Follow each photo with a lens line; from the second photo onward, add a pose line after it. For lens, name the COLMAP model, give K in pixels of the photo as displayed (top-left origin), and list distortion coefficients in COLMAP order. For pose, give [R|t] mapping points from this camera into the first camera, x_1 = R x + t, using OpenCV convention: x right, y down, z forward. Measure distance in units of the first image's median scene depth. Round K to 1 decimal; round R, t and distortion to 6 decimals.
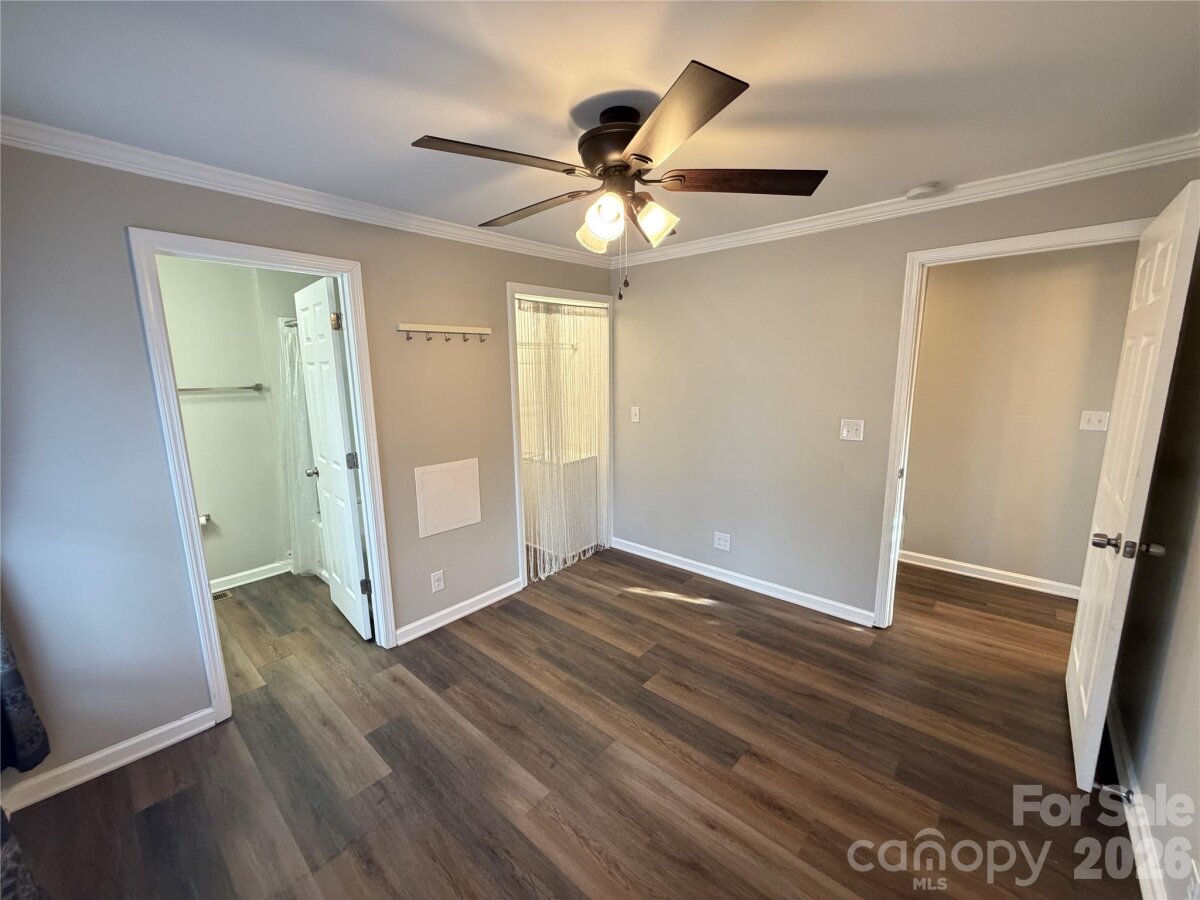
lens RADIAL K [[486.8, 0, 600.0], [0, 486.8, 450.0], [0, 0, 1]] dist [0.001615, 0.000110]
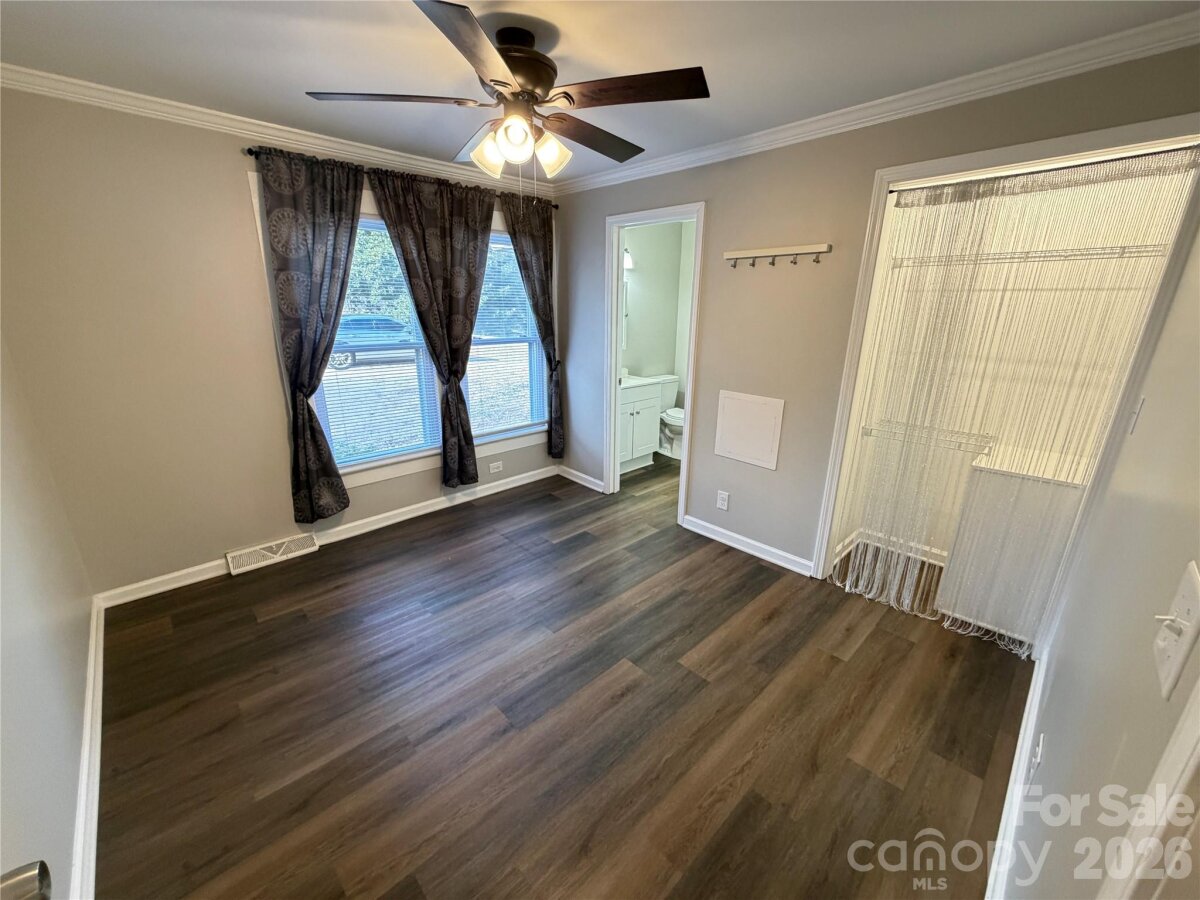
lens RADIAL K [[480.0, 0, 592.8], [0, 480.0, 452.3], [0, 0, 1]] dist [-0.000484, -0.000012]
pose [[-0.094198, 0.303823, -0.948060, 0.668299], [-0.180957, 0.931206, 0.316402, -0.113654], [0.978970, 0.201362, -0.032739, 0.731757]]
